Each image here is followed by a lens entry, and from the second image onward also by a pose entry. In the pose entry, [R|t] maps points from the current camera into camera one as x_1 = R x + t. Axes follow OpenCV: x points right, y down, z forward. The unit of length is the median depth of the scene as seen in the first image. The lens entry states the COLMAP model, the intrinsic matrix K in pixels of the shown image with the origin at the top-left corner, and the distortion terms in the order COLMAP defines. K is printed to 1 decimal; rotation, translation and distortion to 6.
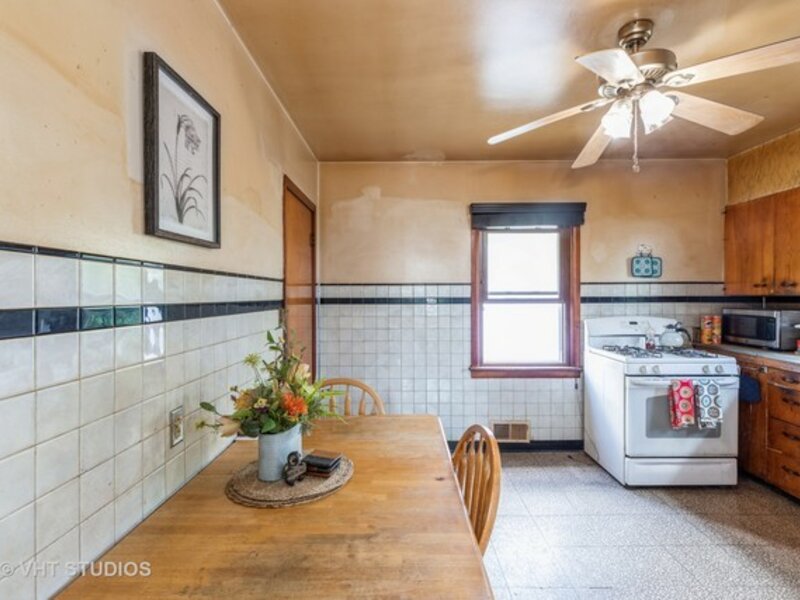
lens RADIAL K [[408.0, 0, 401.5], [0, 408.0, 293.0], [0, 0, 1]] dist [-0.000371, 0.000110]
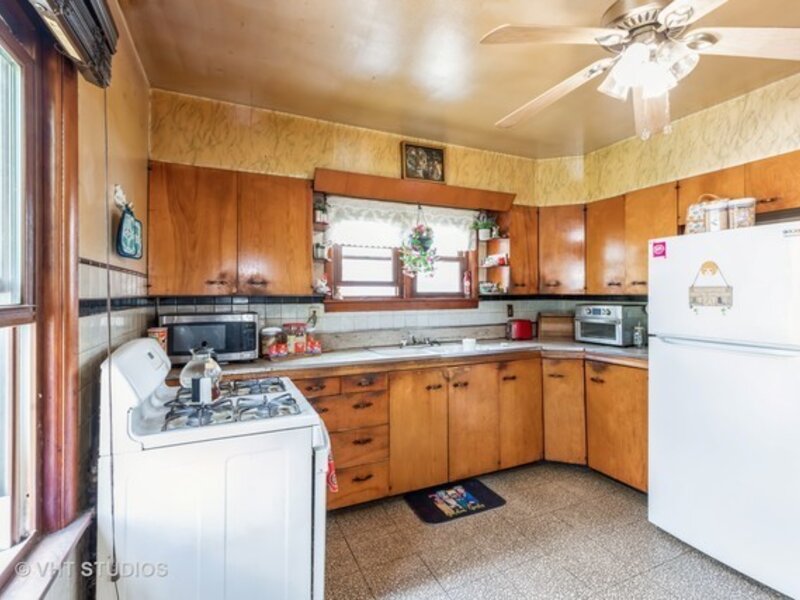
lens RADIAL K [[408.0, 0, 401.5], [0, 408.0, 293.0], [0, 0, 1]] dist [-0.000371, 0.000110]
pose [[-0.432950, 0.006699, 0.901393, 0.037567], [-0.000154, 0.999972, -0.007506, 0.007104], [-0.901418, -0.003389, -0.432937, 1.028753]]
